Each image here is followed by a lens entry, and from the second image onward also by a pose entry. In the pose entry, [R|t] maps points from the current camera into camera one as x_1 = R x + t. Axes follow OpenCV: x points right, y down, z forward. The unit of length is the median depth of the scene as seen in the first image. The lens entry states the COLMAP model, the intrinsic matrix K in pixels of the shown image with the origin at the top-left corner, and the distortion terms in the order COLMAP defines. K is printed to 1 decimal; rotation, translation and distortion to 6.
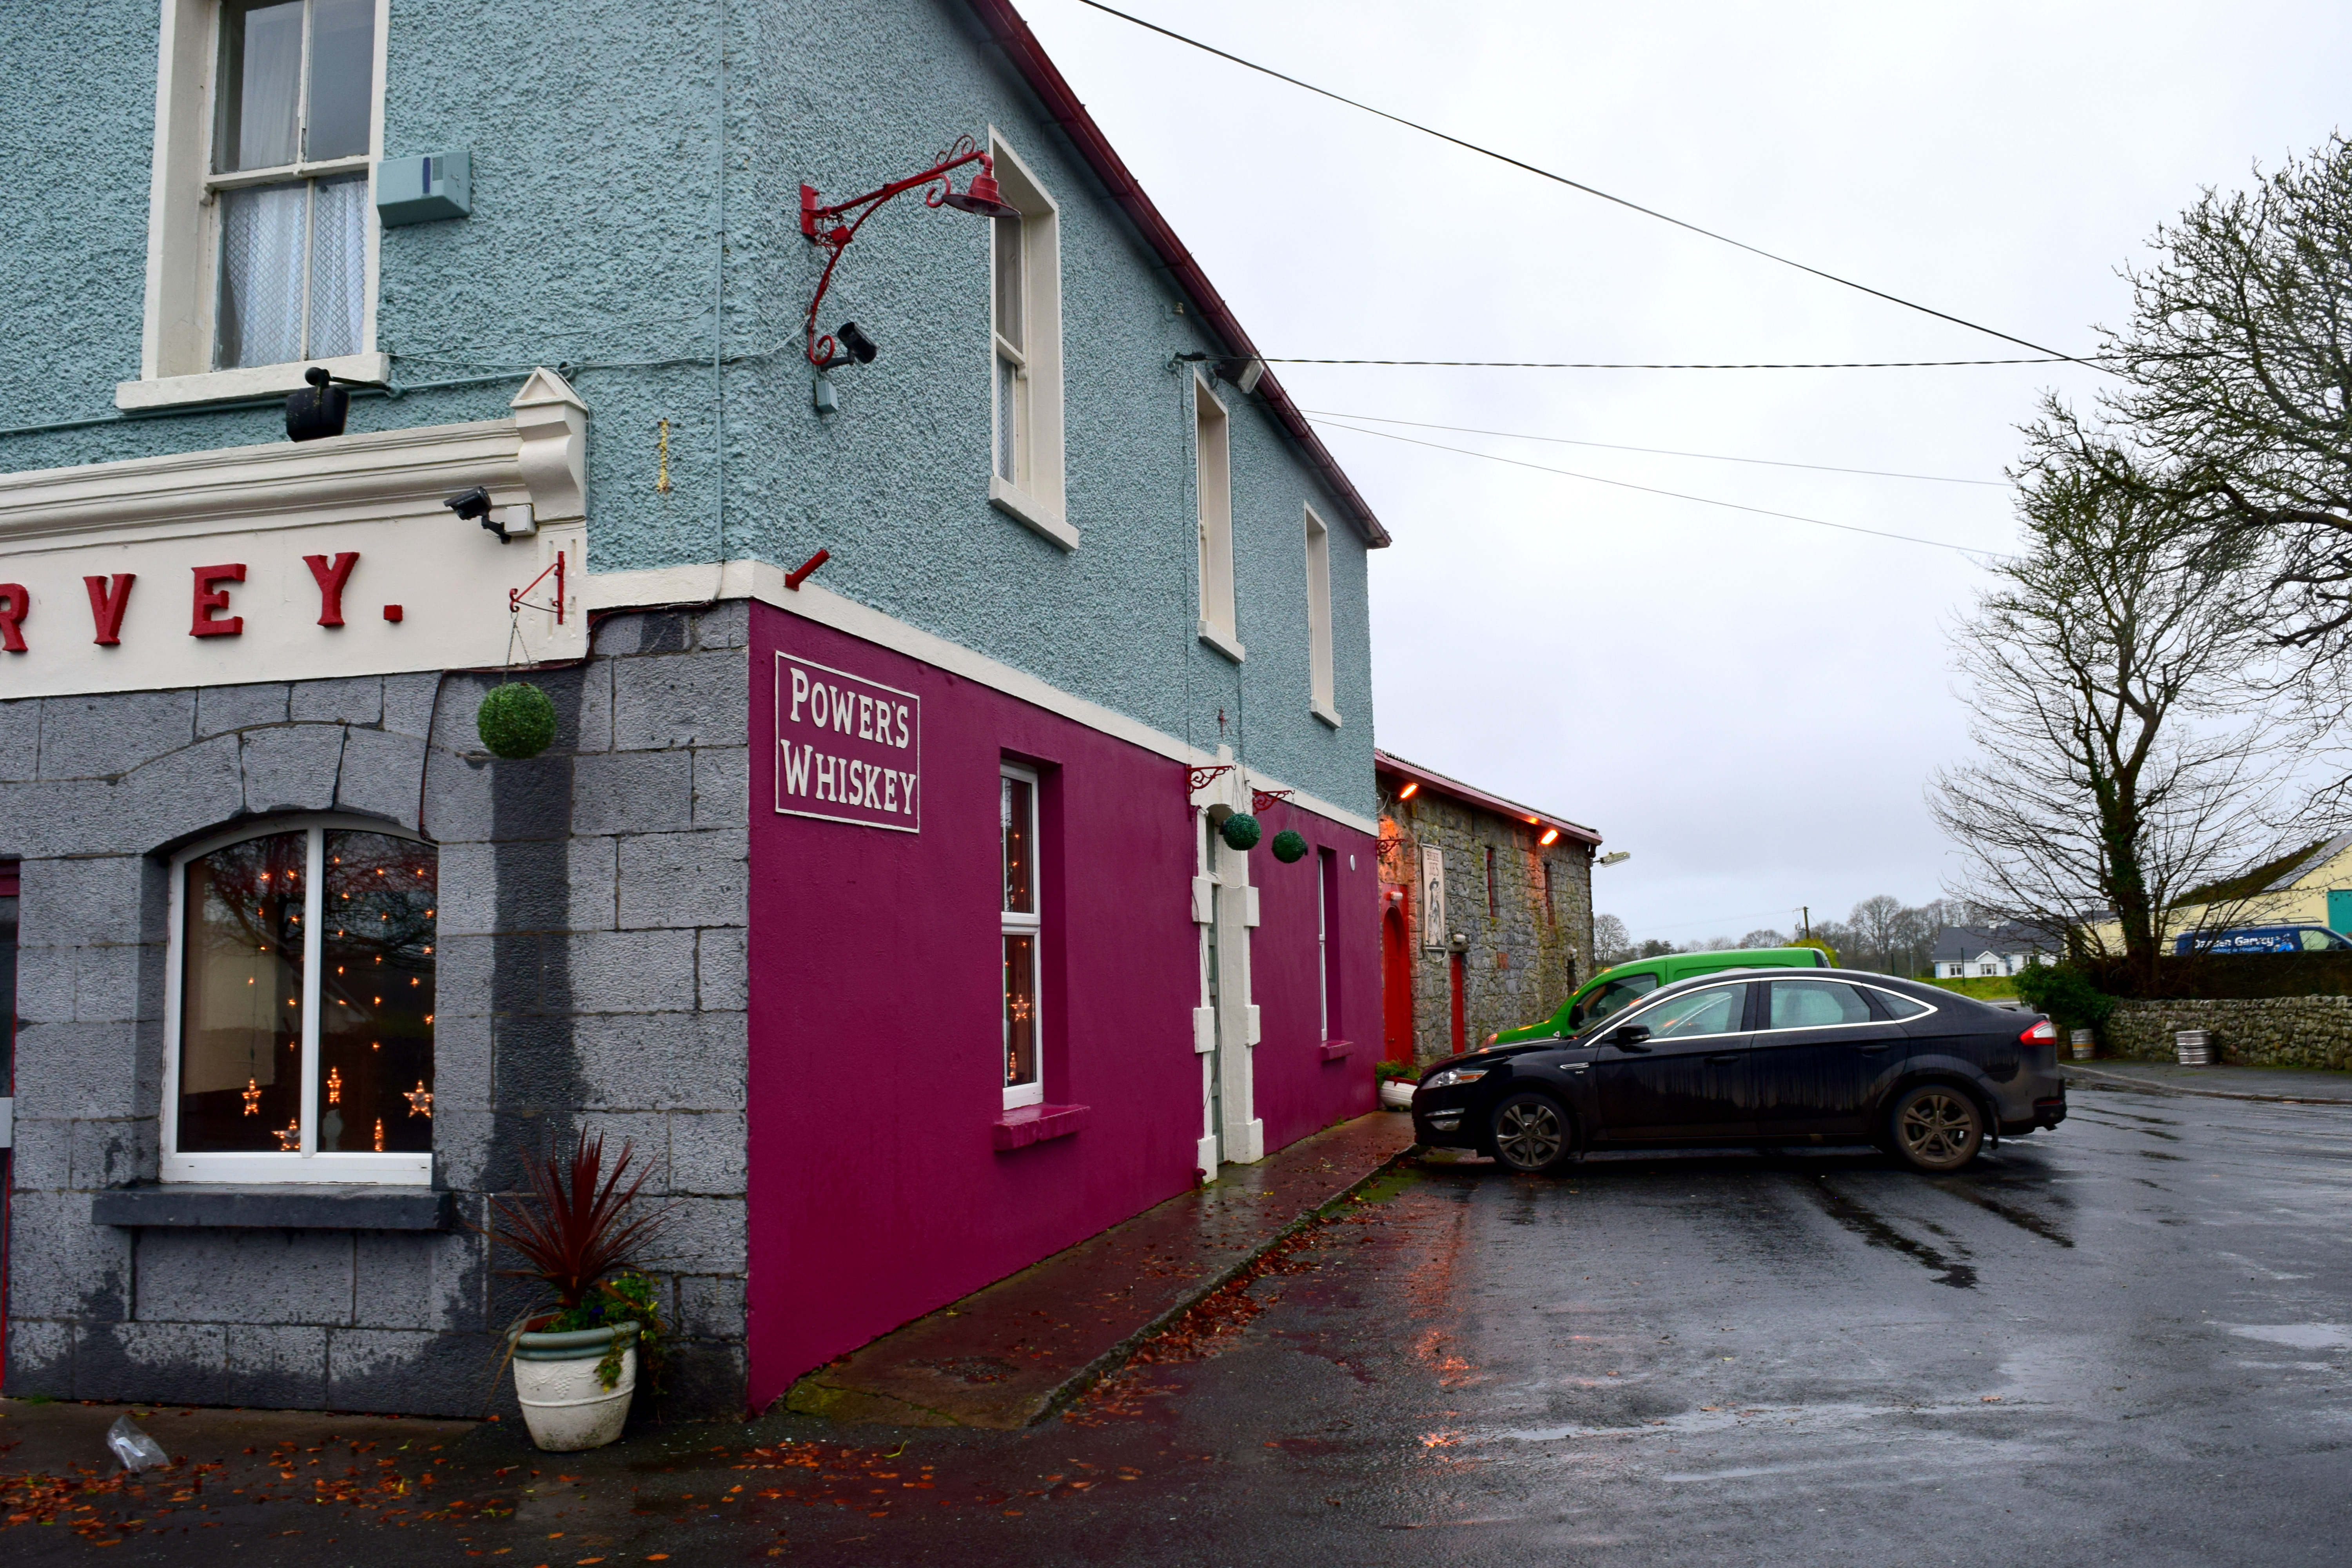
lens RADIAL K [[1824.0, 0, 1176.0], [0, 1824.0, 784.0], [0, 0, 1]] dist [-0.011426, 0.006054]
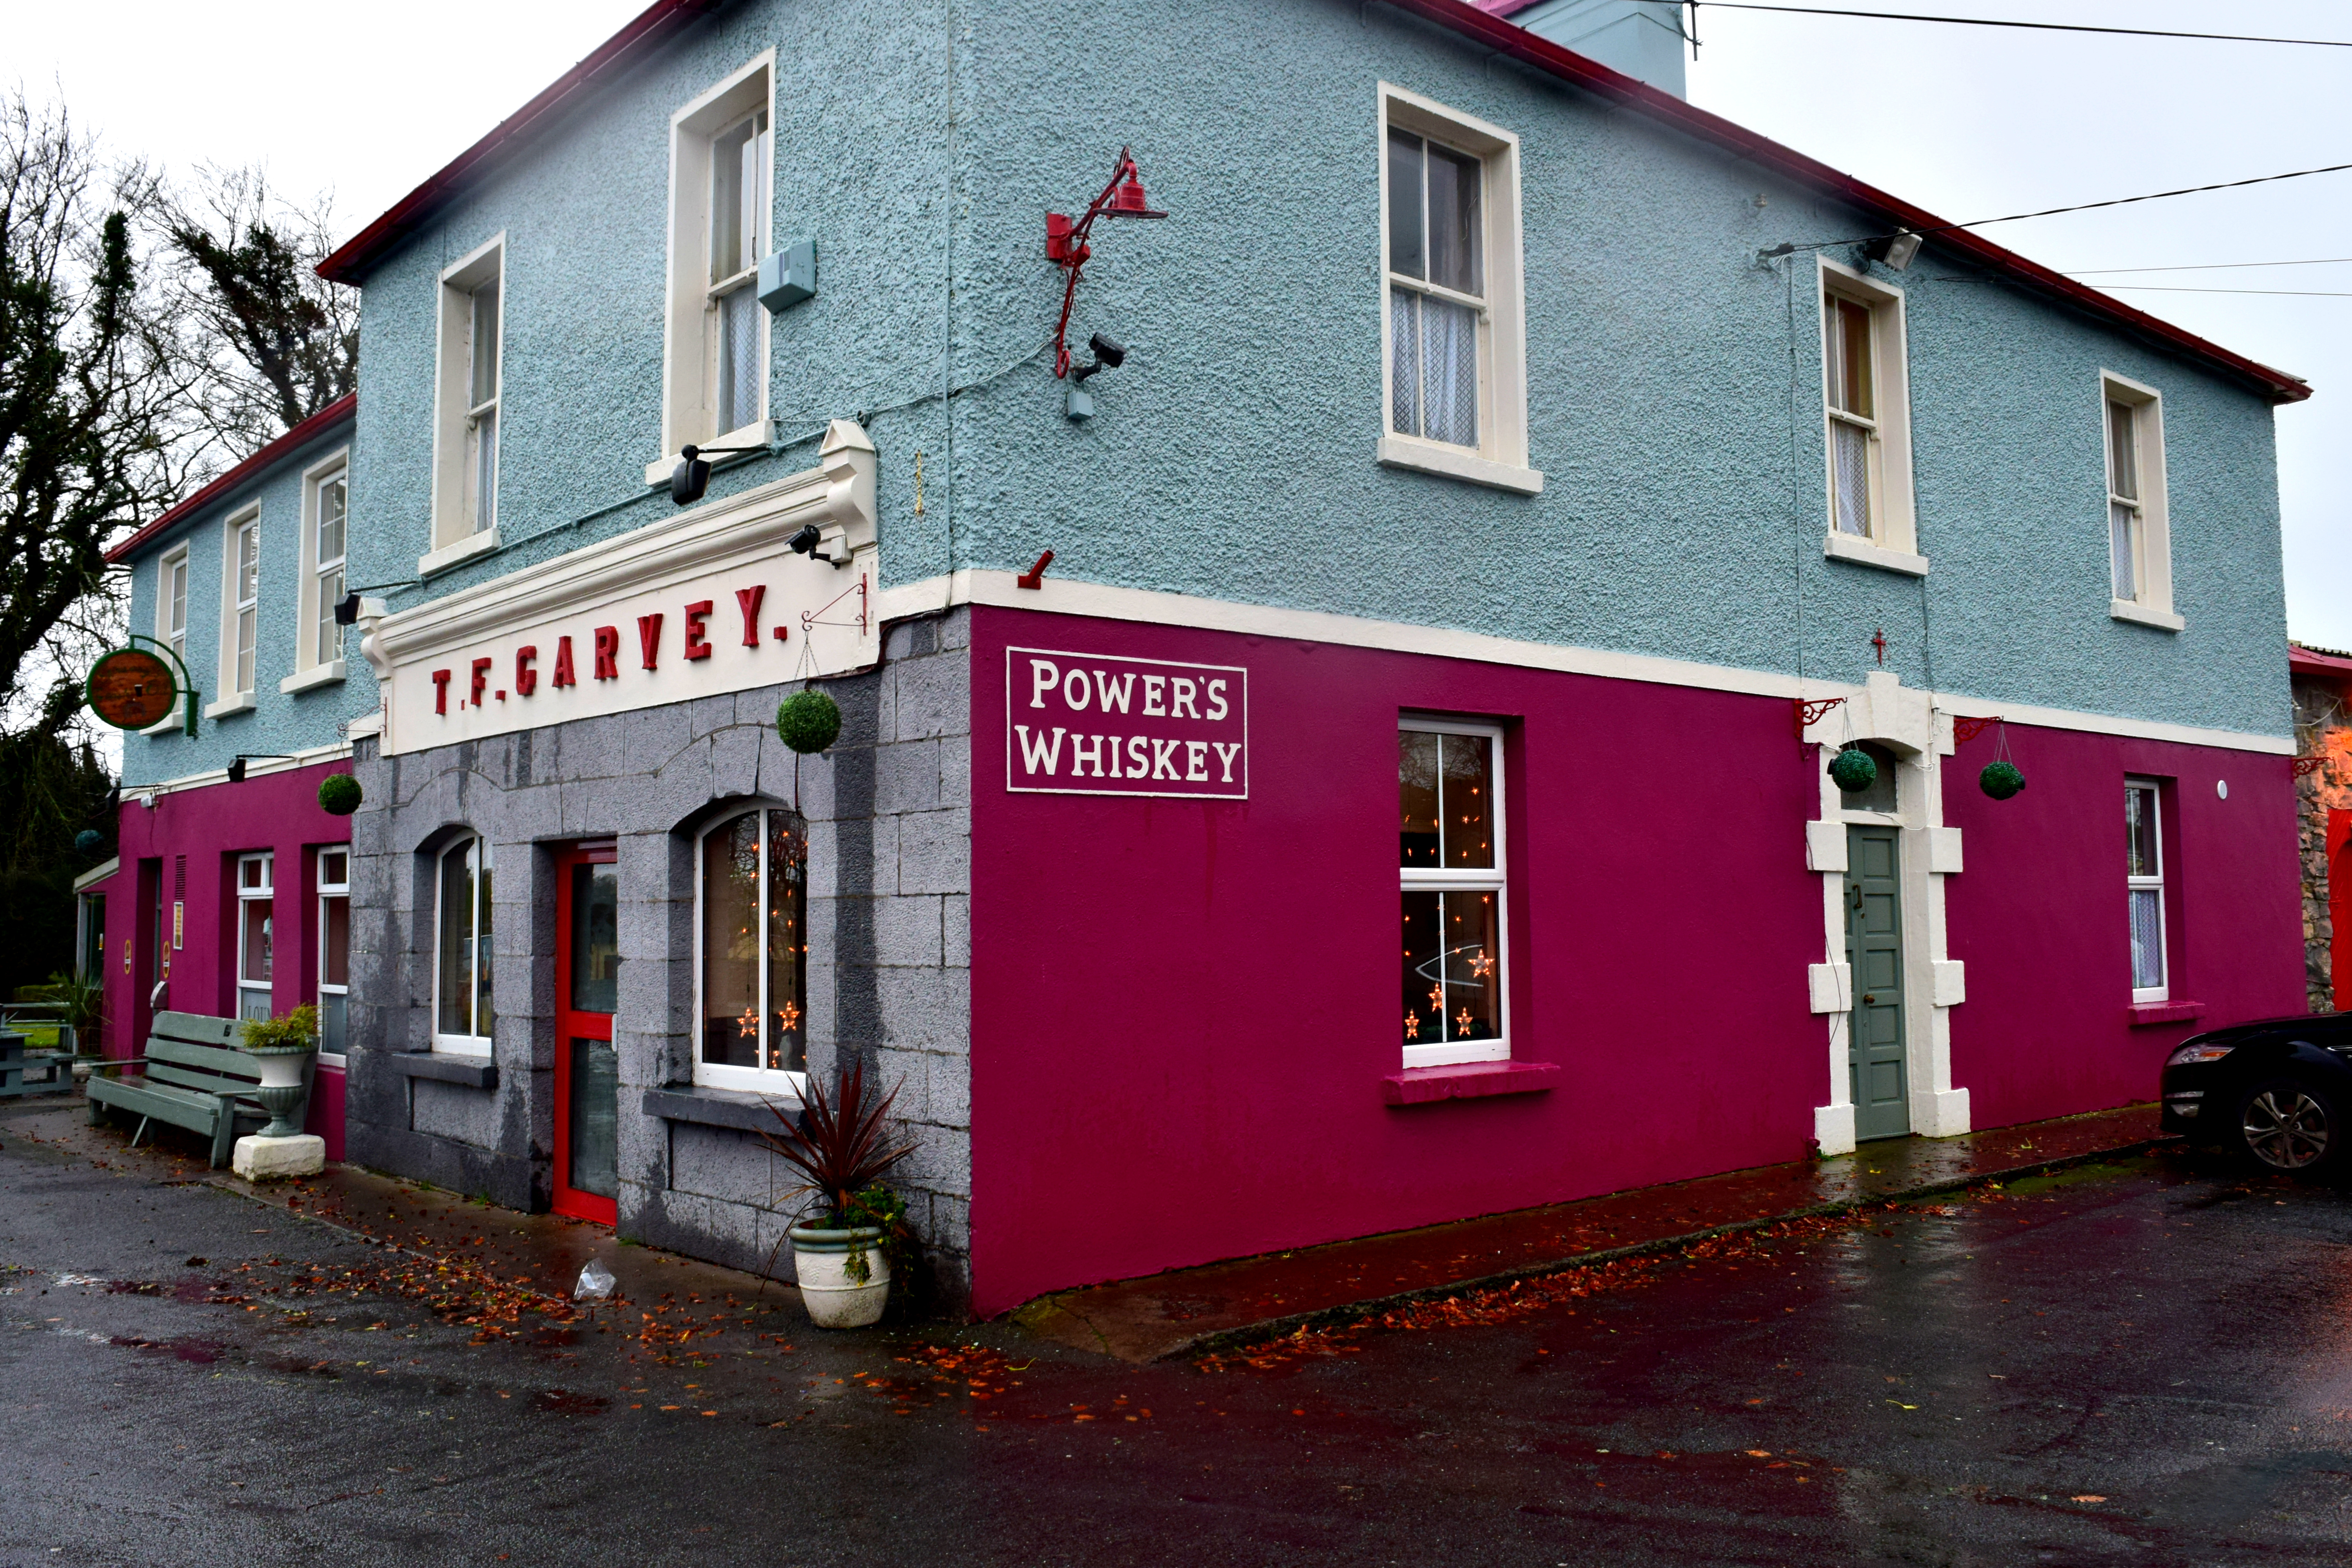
lens RADIAL K [[1876.8, 0, 1236.9], [0, 1876.8, 779.7], [0, 0, 1]] dist [-0.010218, 0.000020]
pose [[0.843227, -0.024141, -0.537016, 0.505922], [0.045887, 0.998577, 0.027162, -0.016184], [0.535596, -0.047545, 0.843135, 0.100215]]
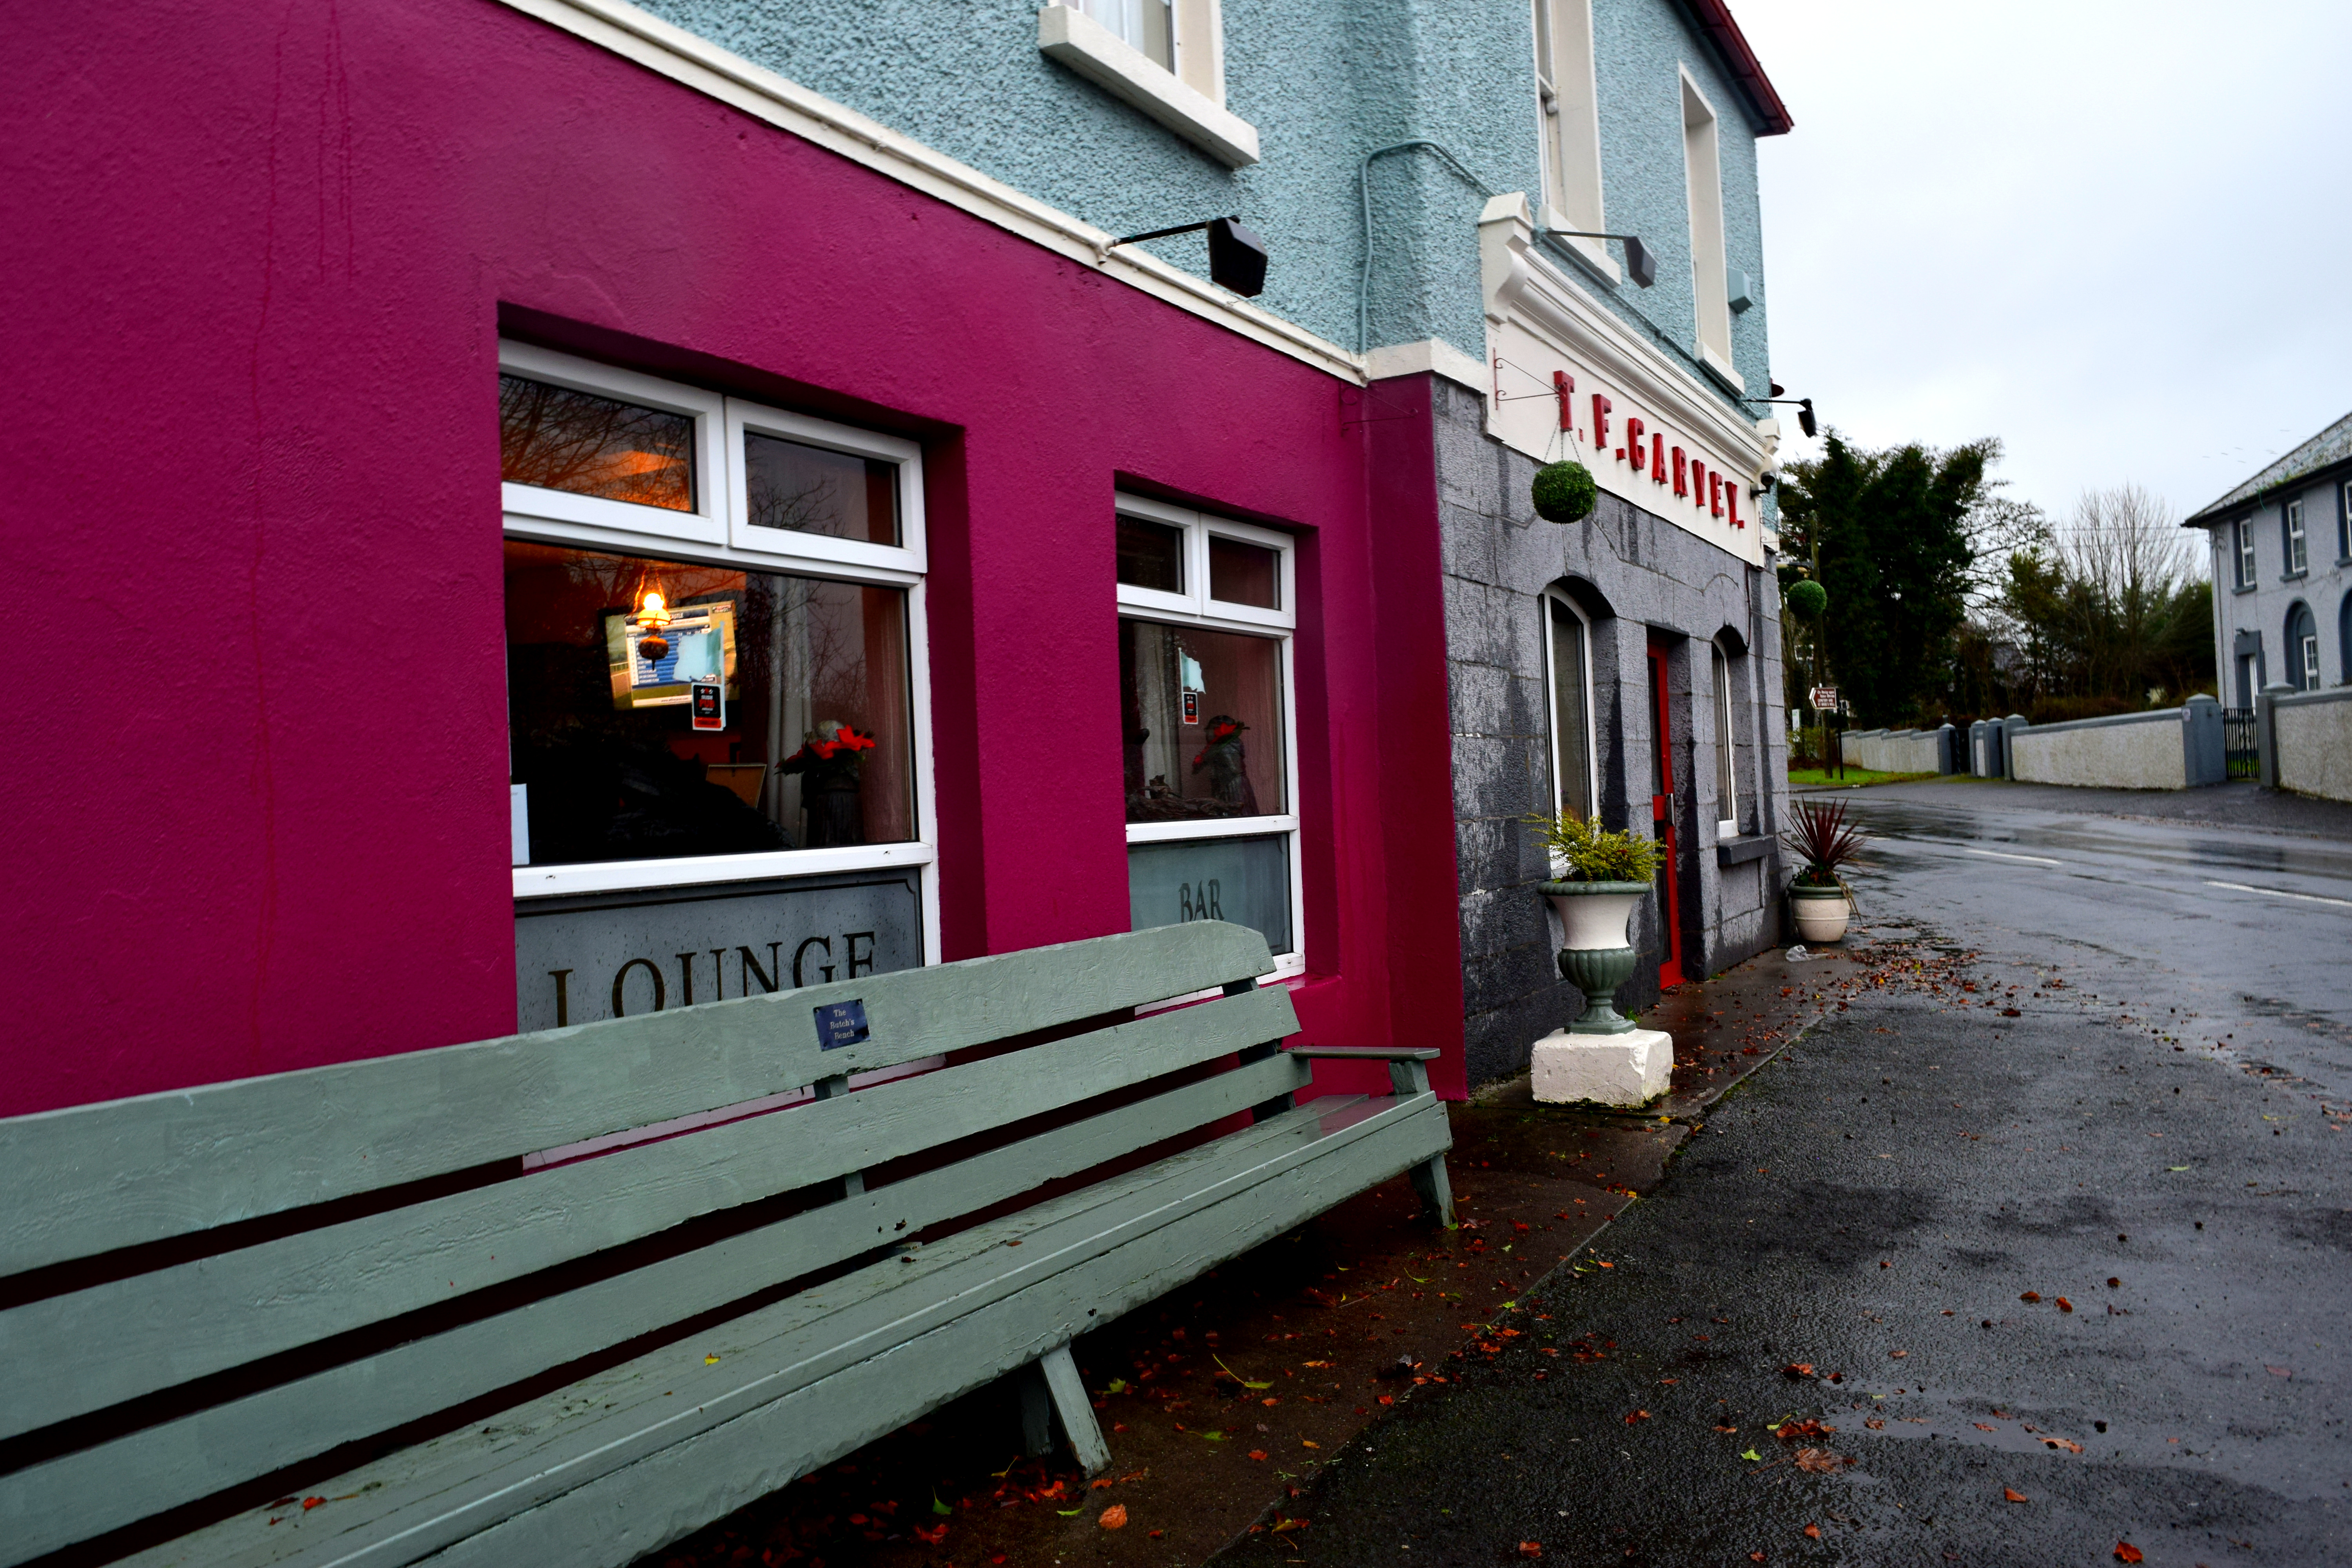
lens RADIAL K [[1824.0, 0, 1176.0], [0, 1824.0, 784.0], [0, 0, 1]] dist [-0.011426, 0.006054]
pose [[0.238763, 0.021141, 0.970848, -2.348547], [-0.050966, 0.998658, -0.009213, 0.214128], [-0.969740, -0.047280, 0.239520, 1.107300]]
